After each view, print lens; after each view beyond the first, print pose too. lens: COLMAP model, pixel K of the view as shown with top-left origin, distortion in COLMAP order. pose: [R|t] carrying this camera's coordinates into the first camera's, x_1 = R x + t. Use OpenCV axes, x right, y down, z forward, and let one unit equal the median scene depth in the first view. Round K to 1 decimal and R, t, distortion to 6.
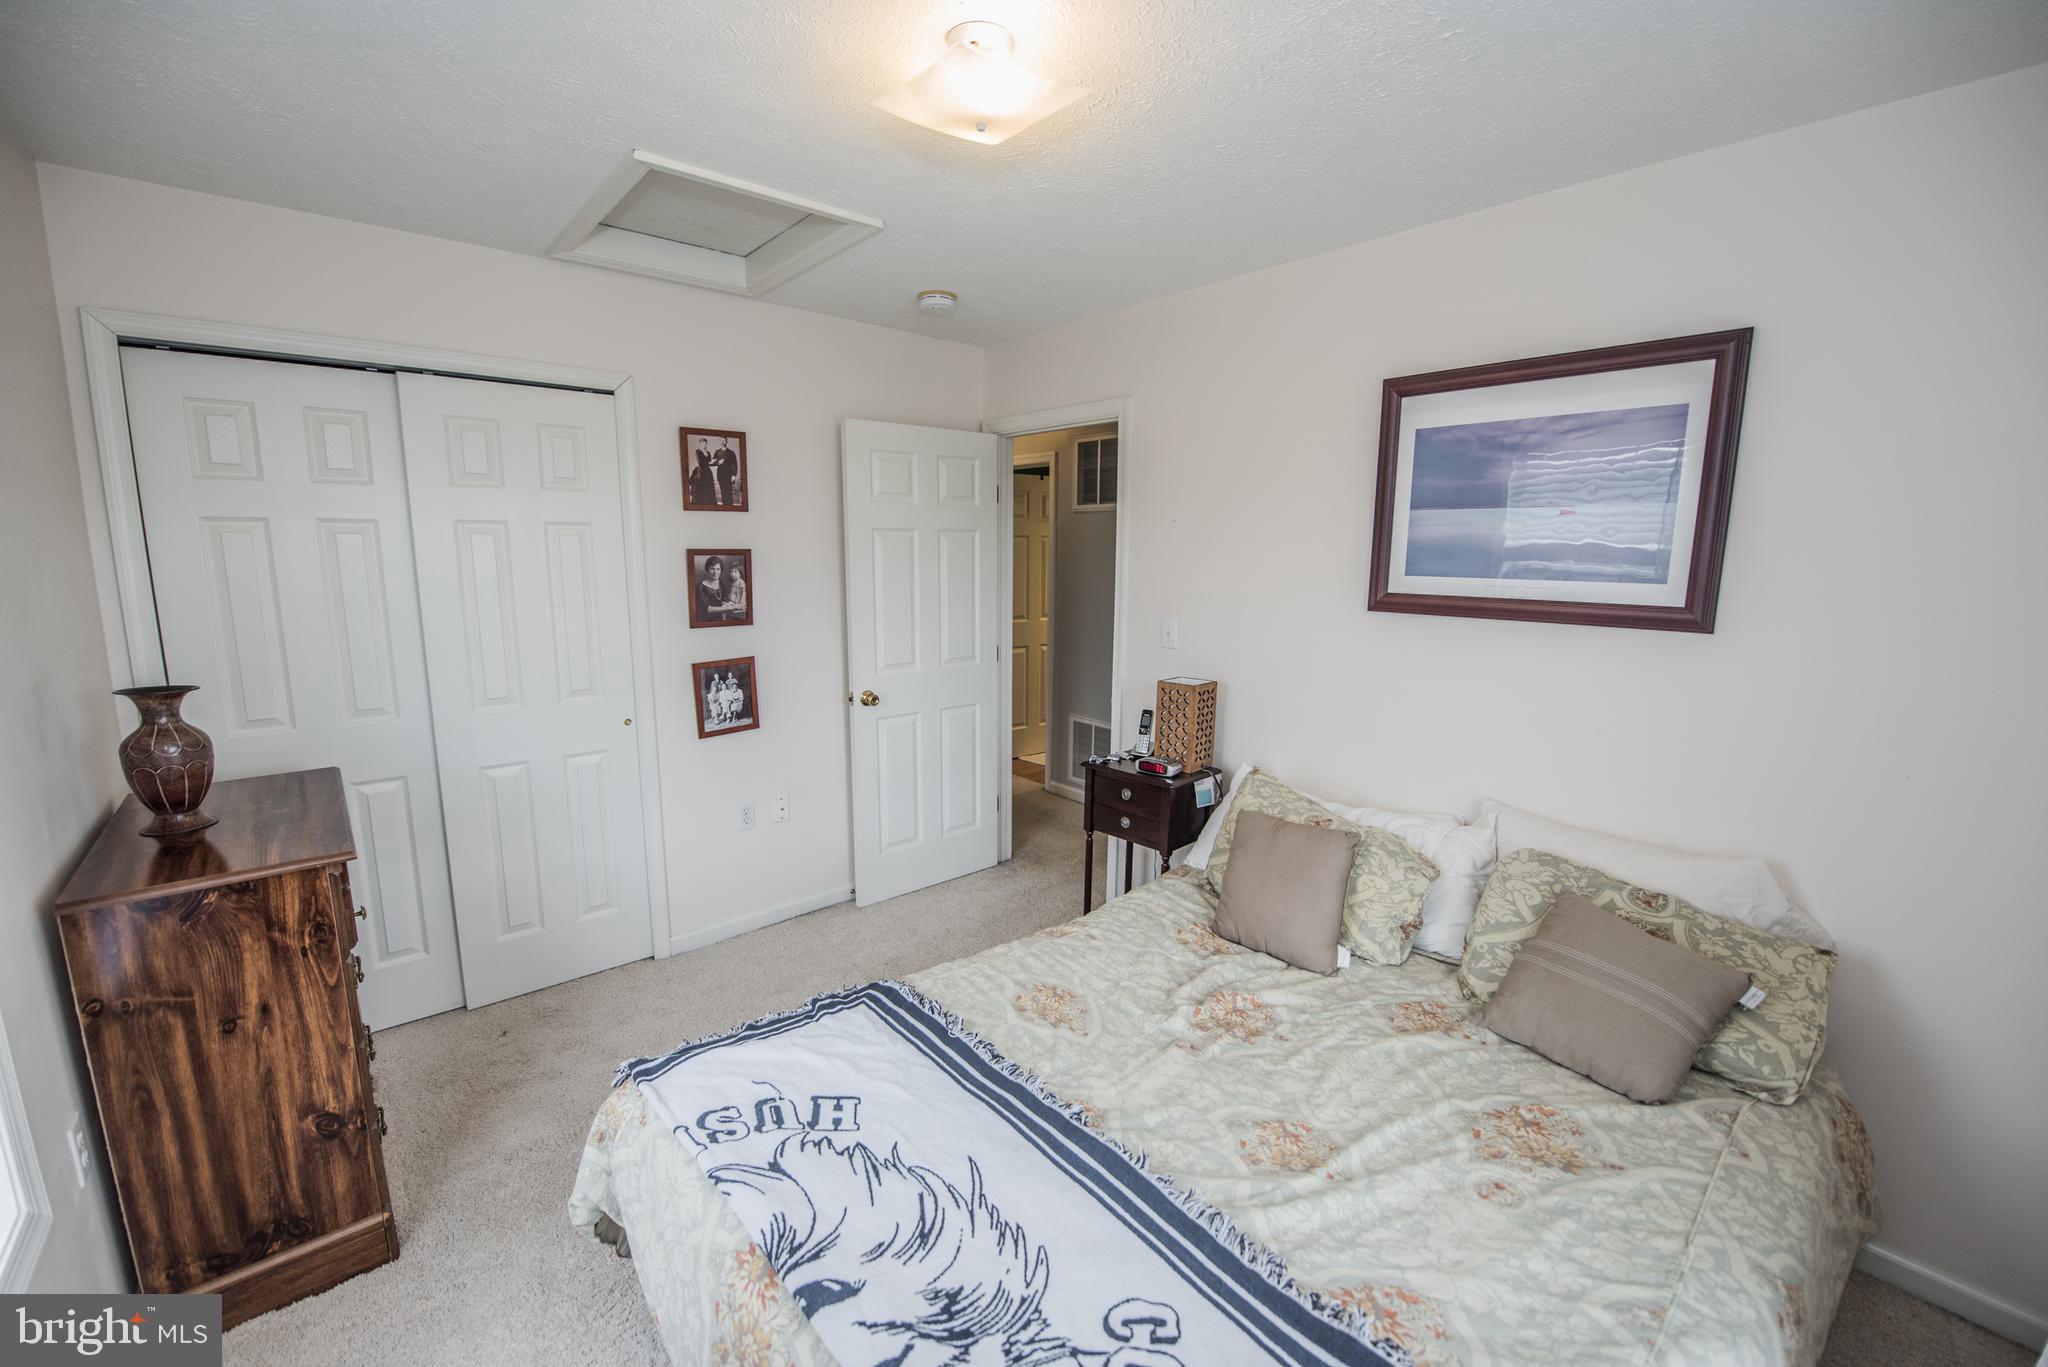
lens RADIAL K [[814.0, 0, 1017.7], [0, 814.0, 679.5], [0, 0, 1]] dist [-0.012561, -0.002355]
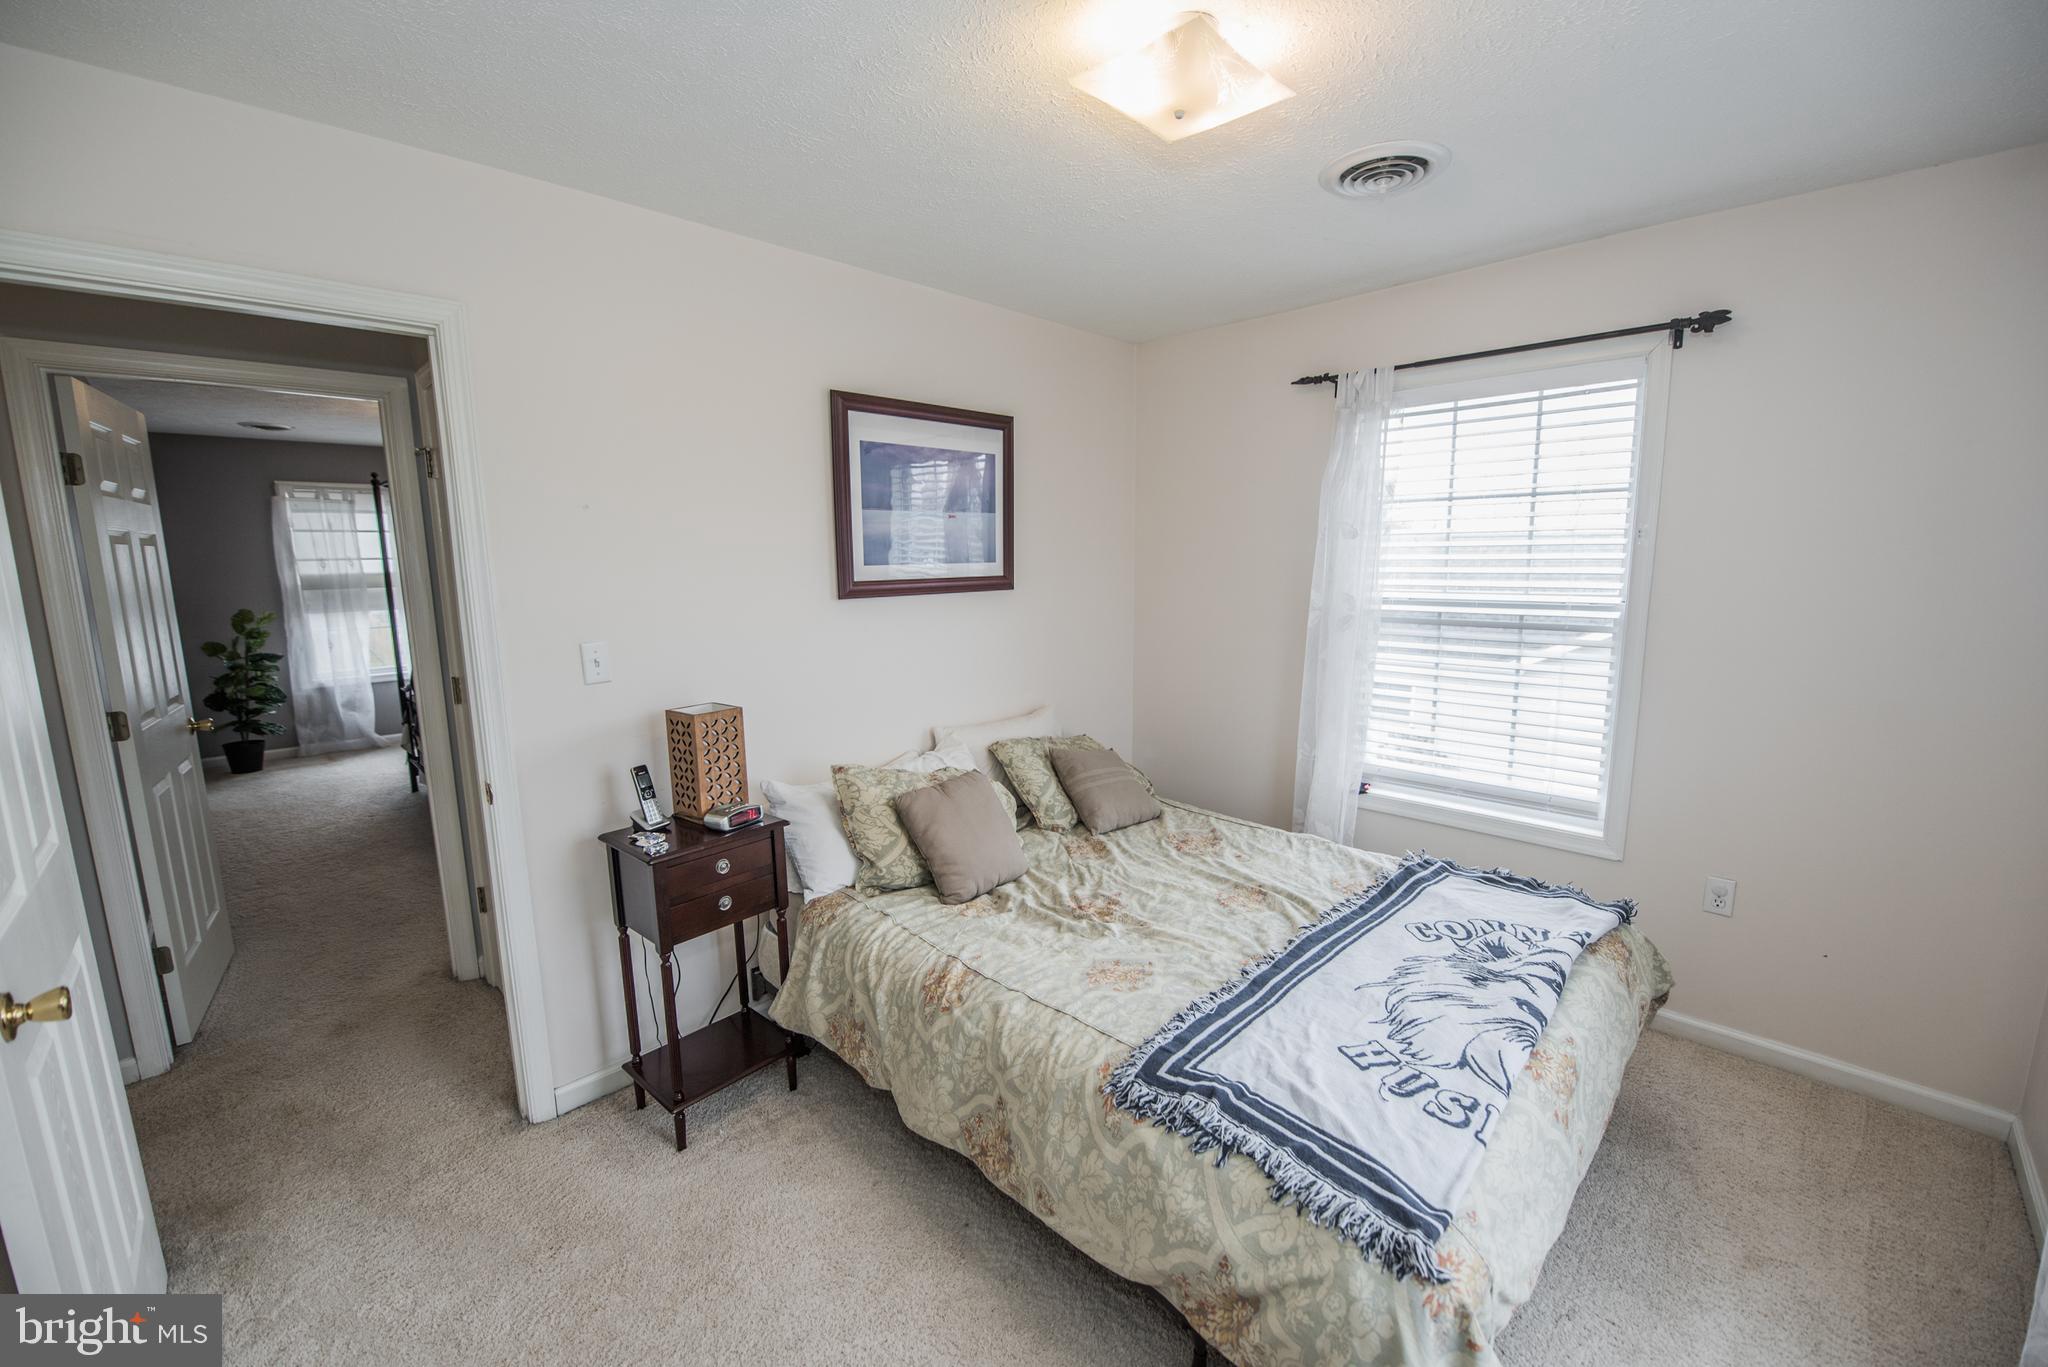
lens RADIAL K [[814.0, 0, 1017.3], [0, 814.0, 683.3], [0, 0, 1]] dist [-0.012561, -0.002355]
pose [[-0.067777, -0.163243, 0.984255, -0.893193], [0.172186, 0.969807, 0.172704, -0.160399], [-0.982730, 0.181180, -0.037623, 1.075163]]
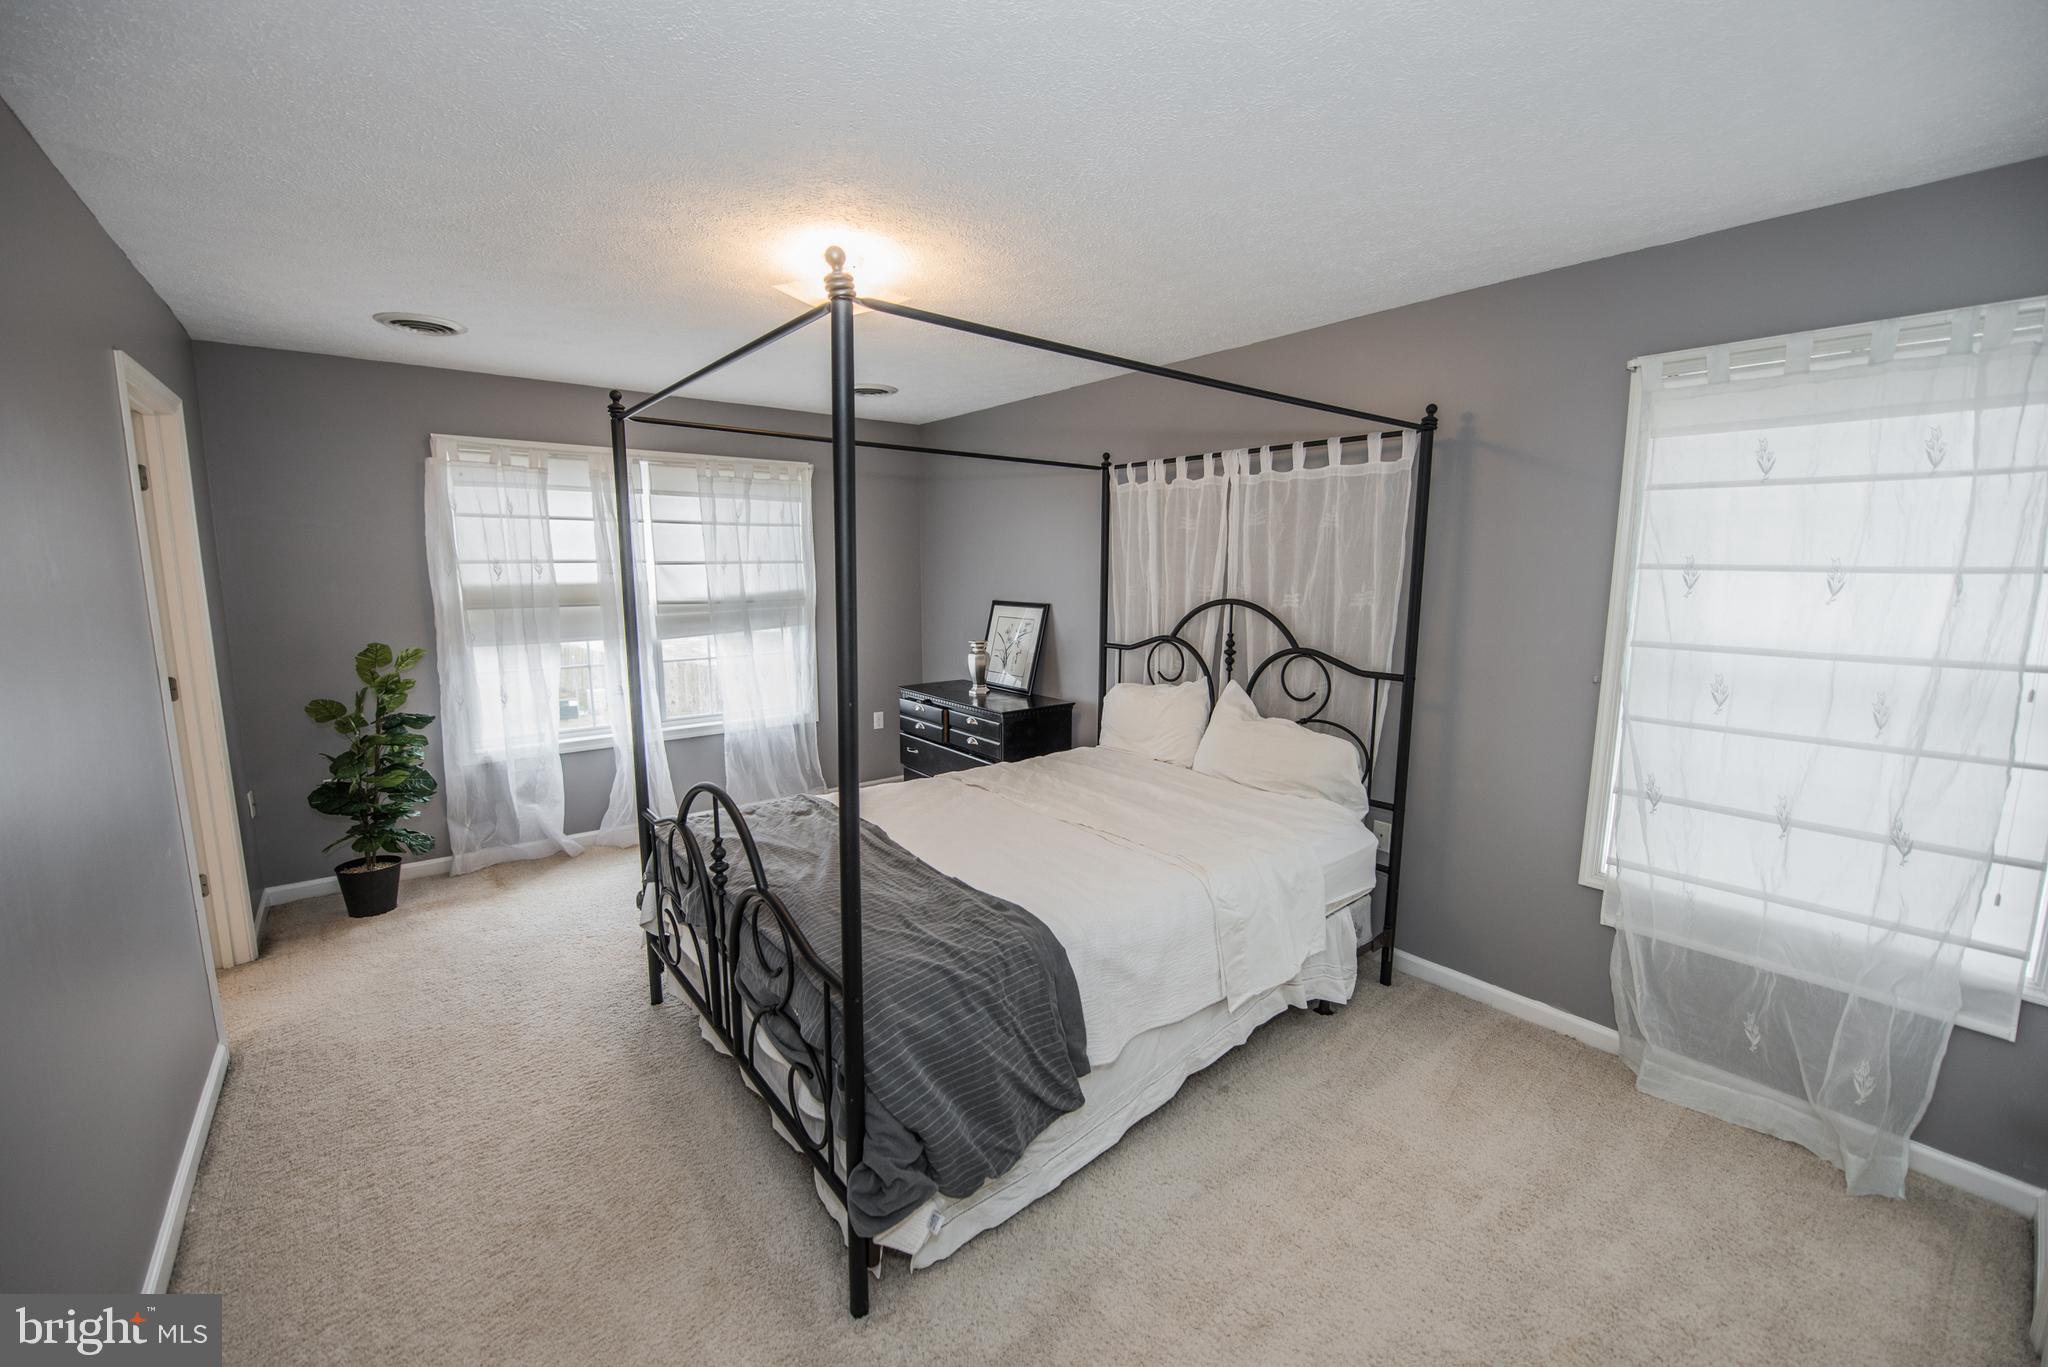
lens RADIAL K [[814.0, 0, 1020.5], [0, 814.0, 683.4], [0, 0, 1]] dist [-0.012561, -0.002355]
pose [[0.044729, -0.154847, 0.986925, 0.509070], [0.160799, 0.976149, 0.145868, -0.343891], [-0.985973, 0.152172, 0.068562, 2.173820]]
